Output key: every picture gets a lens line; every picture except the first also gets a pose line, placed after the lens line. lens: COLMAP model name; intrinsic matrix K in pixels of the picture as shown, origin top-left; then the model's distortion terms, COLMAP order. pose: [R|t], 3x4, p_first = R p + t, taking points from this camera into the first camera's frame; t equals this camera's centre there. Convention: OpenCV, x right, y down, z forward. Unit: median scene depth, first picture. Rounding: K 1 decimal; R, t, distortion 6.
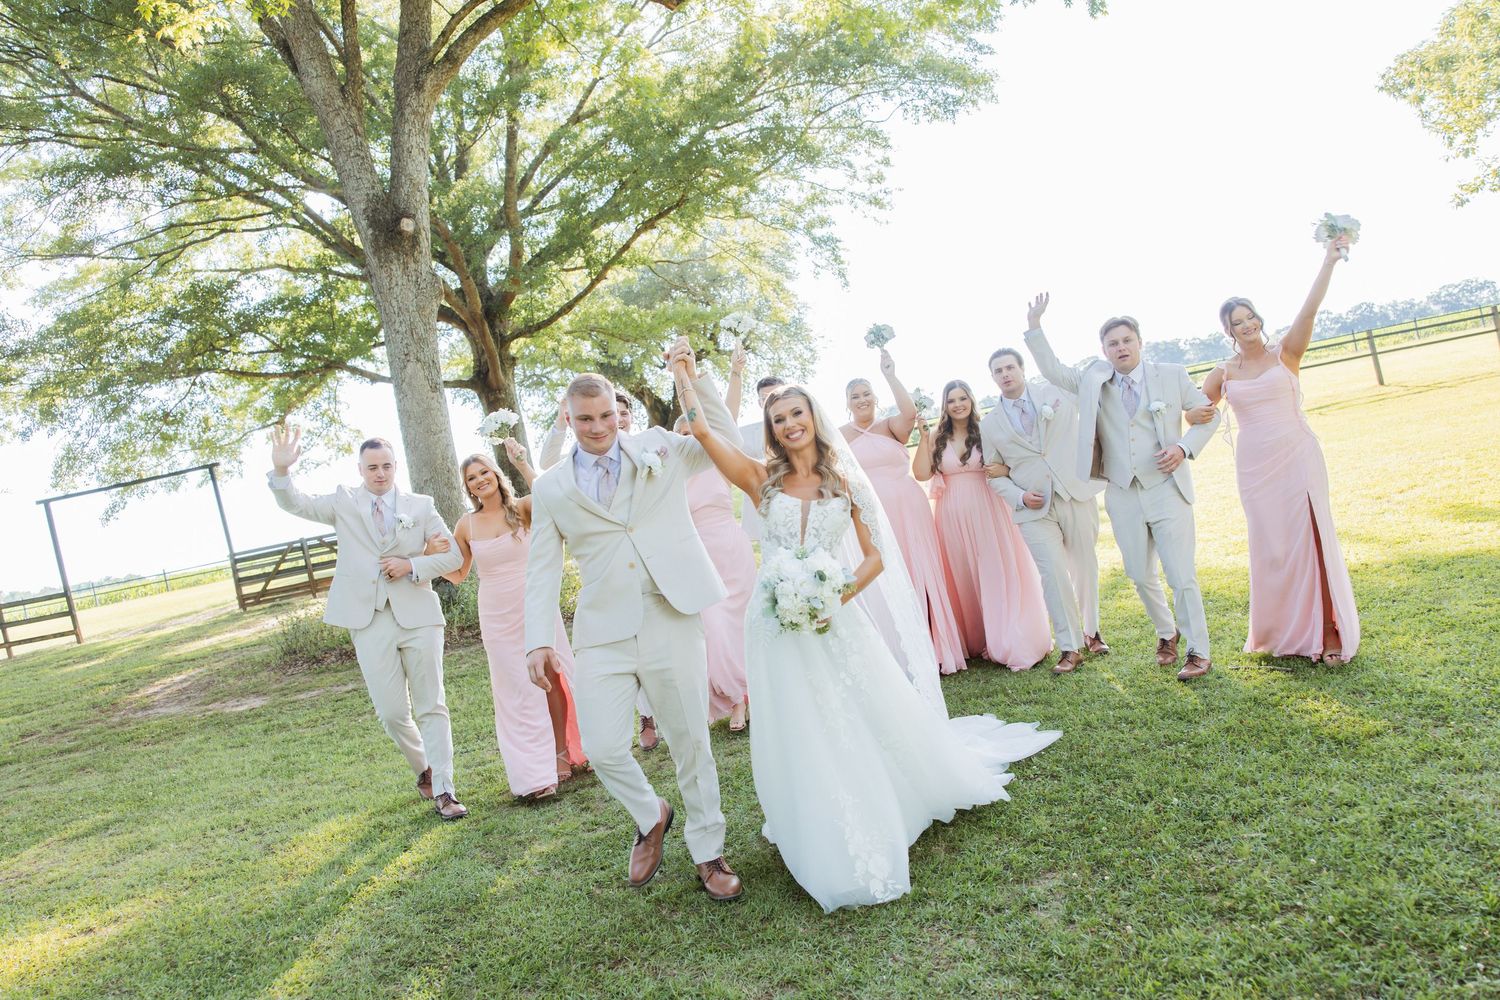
lens RADIAL K [[1215.6, 0, 749.2], [0, 1215.6, 502.4], [0, 0, 1]] dist [0.012402, 0.004688]
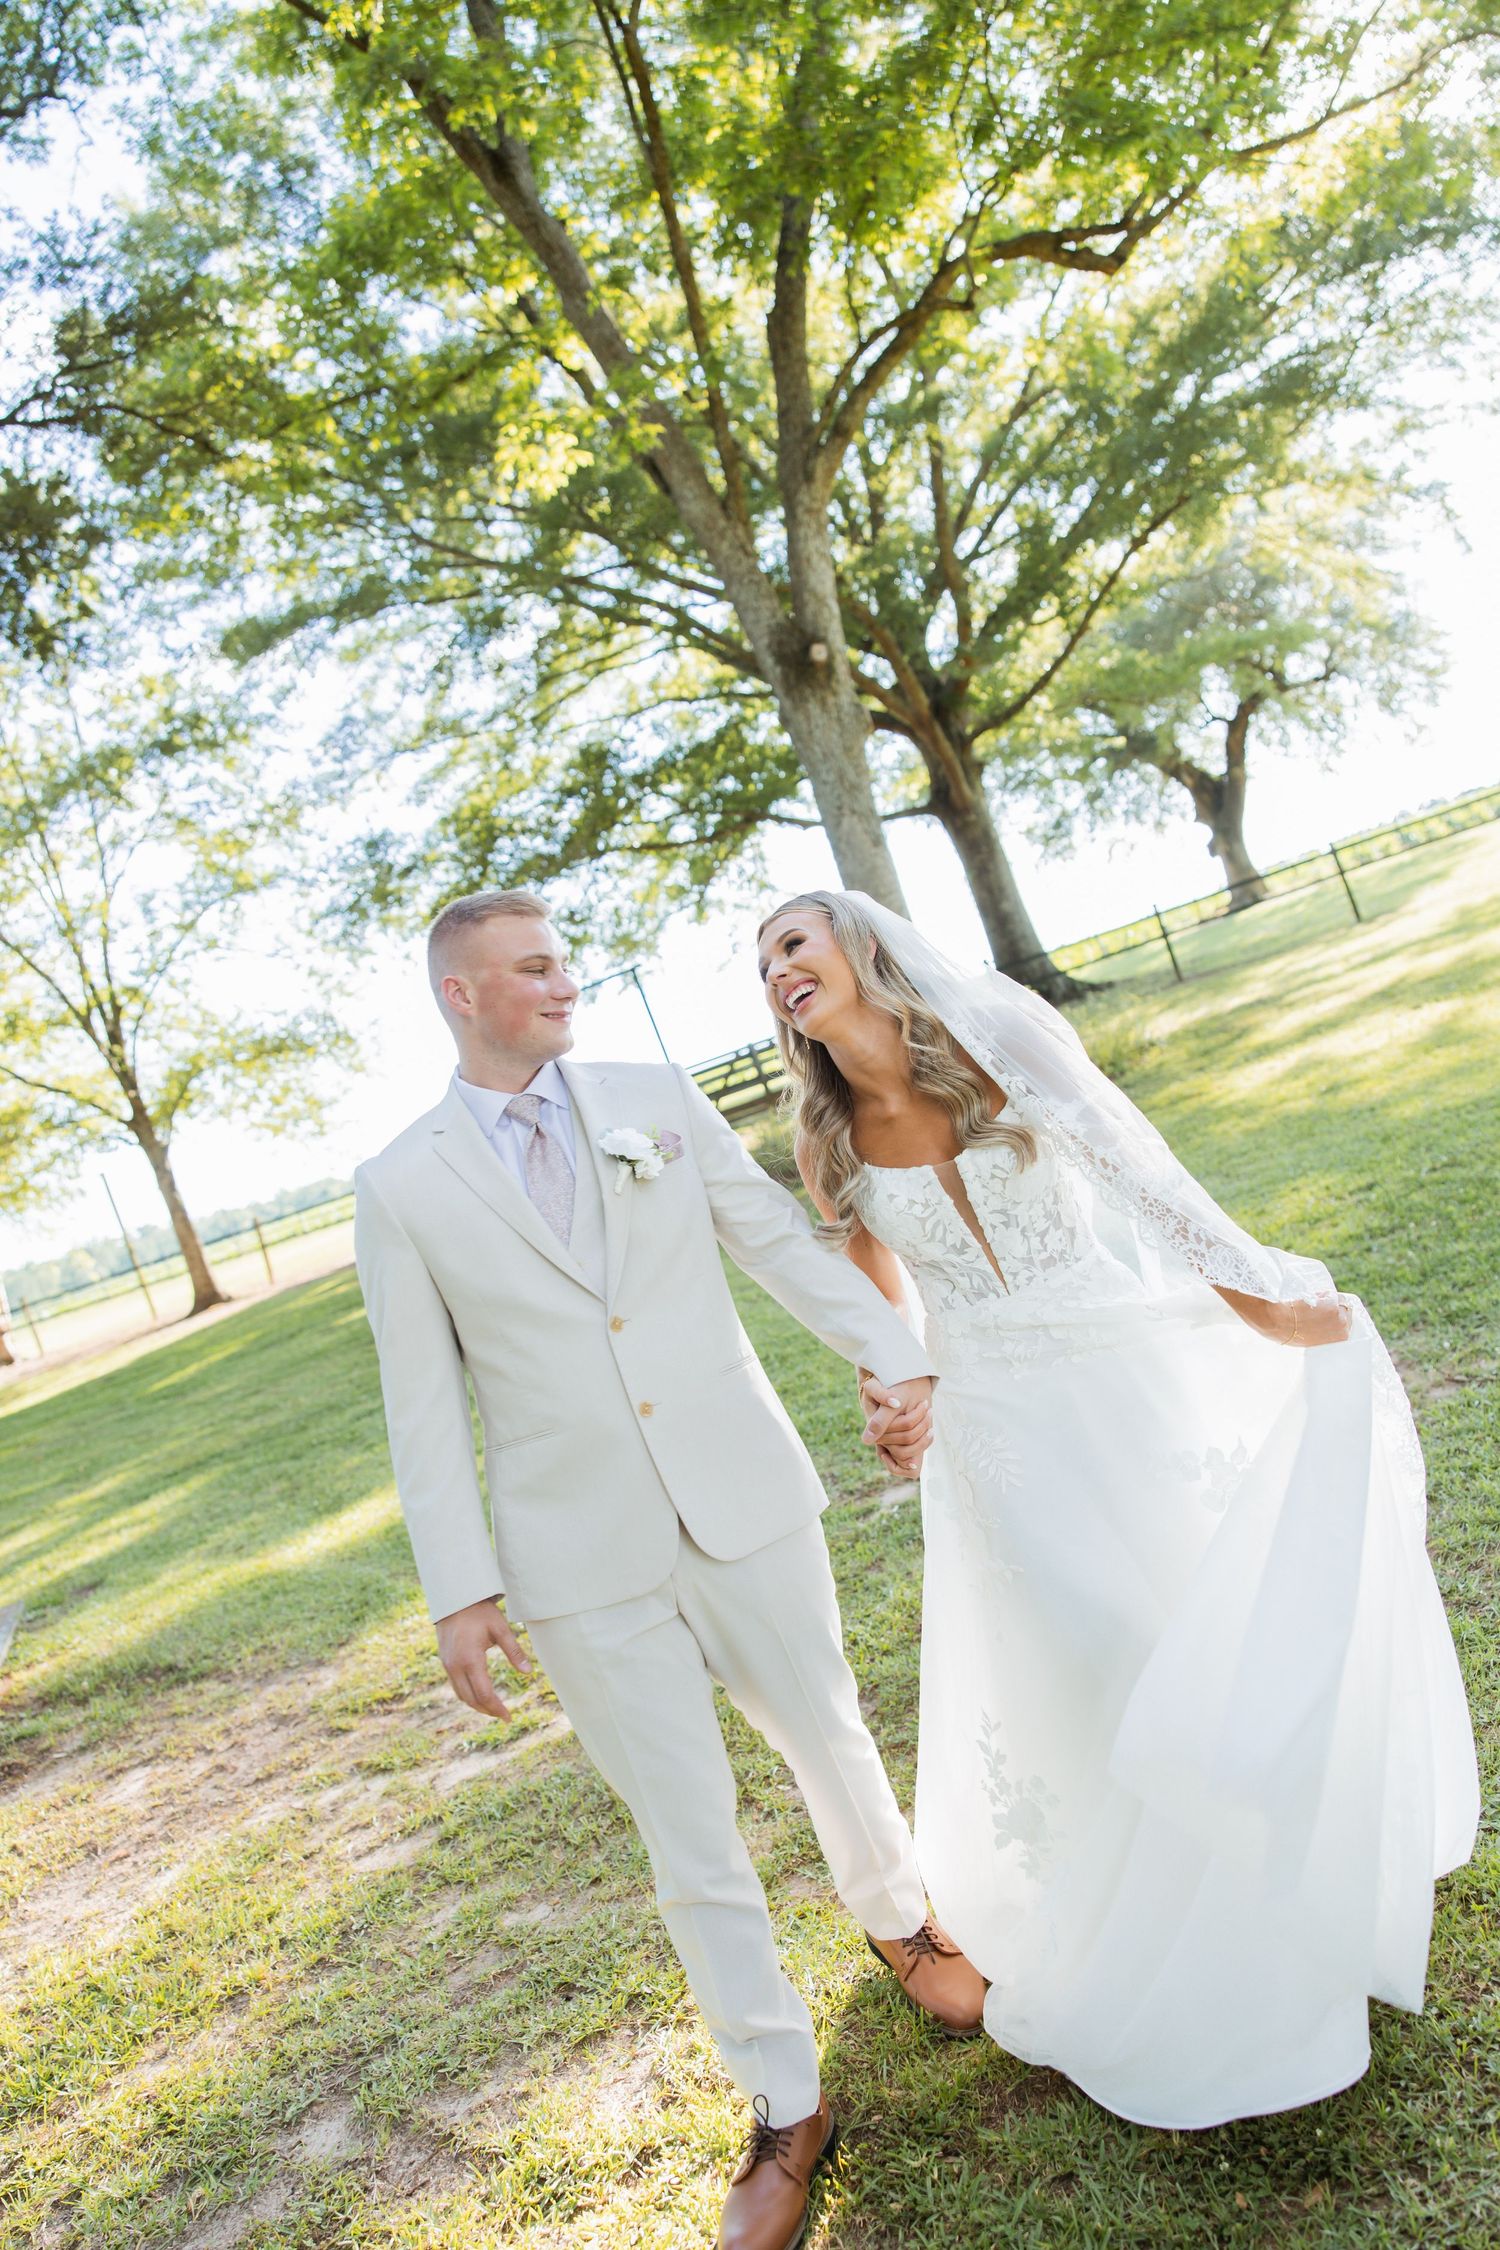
lens RADIAL K [[1823.5, 0, 749.3], [0, 1823.5, 1125.4], [0, 0, 1]] dist [0.012402, 0.004688]
pose [[0.932135, -0.110123, -0.344959, 0.033584], [0.143583, 0.986948, 0.072917, -0.003398], [0.332427, -0.117499, 0.935781, -0.106569]]
